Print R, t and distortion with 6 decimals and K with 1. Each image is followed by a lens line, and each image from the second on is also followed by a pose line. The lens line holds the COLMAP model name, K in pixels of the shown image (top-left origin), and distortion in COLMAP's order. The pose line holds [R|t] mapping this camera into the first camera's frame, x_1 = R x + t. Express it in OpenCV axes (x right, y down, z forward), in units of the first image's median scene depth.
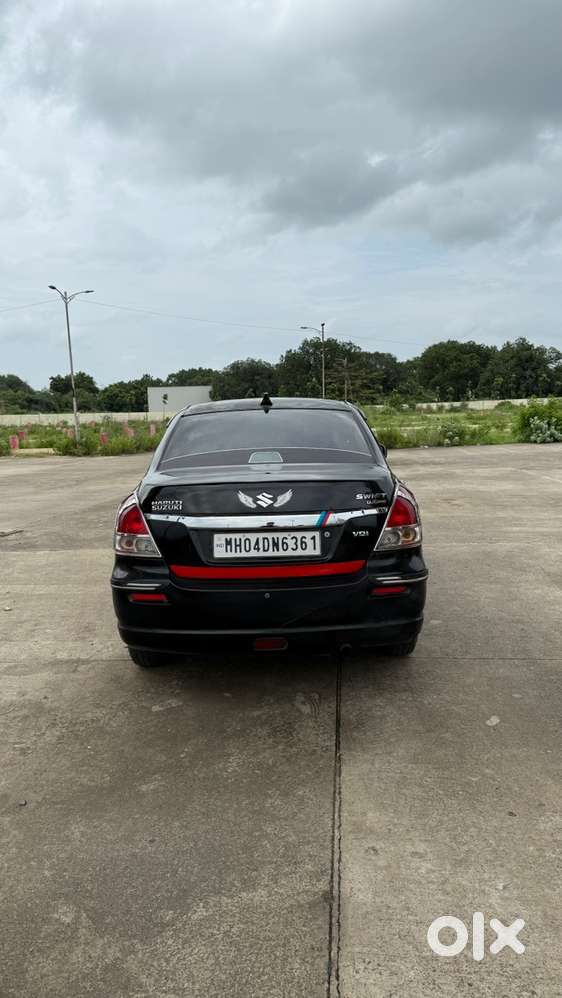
lens RADIAL K [[700.1, 0, 270.8], [0, 700.1, 493.4], [0, 0, 1]] dist [0.153896, -0.249195]
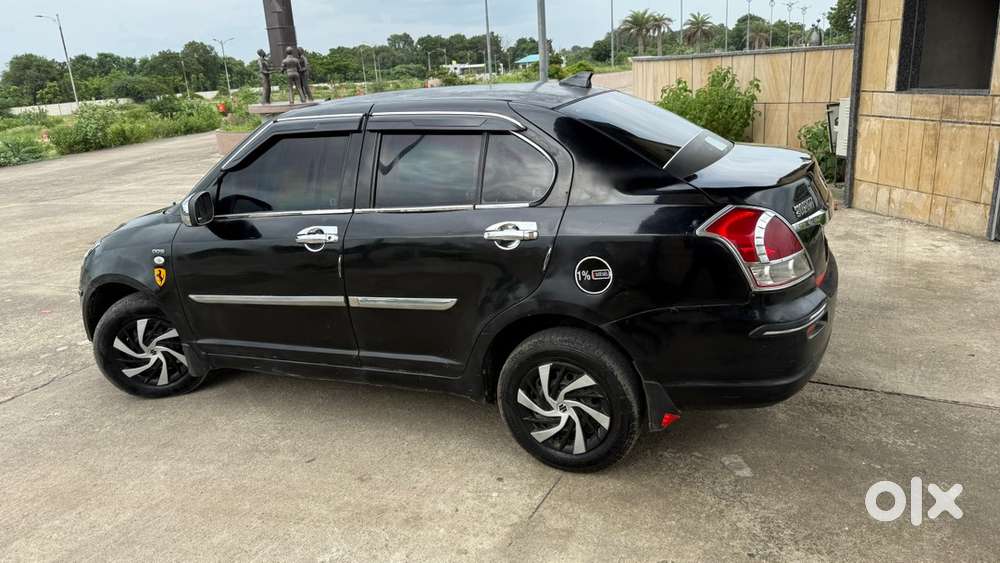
lens RADIAL K [[698.3, 0, 504.9], [0, 698.3, 281.0], [0, 0, 1]] dist [0.080034, -0.111423]
pose [[0.394773, -0.265113, 0.879698, -0.989828], [0.174315, 0.961687, 0.211597, -0.128192], [-0.902091, 0.069811, 0.425861, 0.974062]]
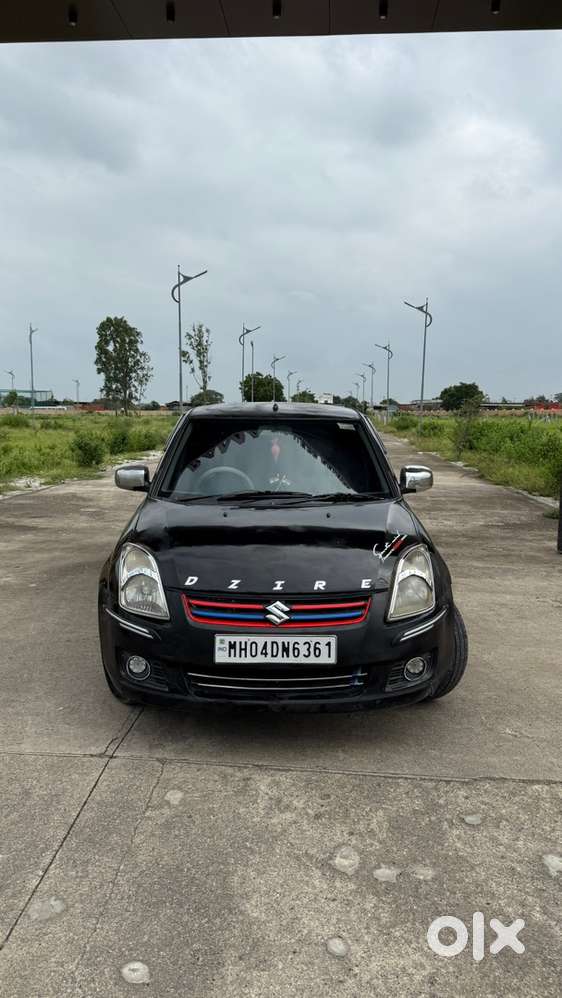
lens RADIAL K [[712.1, 0, 281.0], [0, 712.1, 499.0], [0, 0, 1]] dist [0.111293, -0.156548]
pose [[-0.999479, 0.026107, -0.018972, 0.011839], [0.020578, 0.968410, 0.248514, -0.383636], [0.024861, 0.247994, -0.968443, 3.042952]]
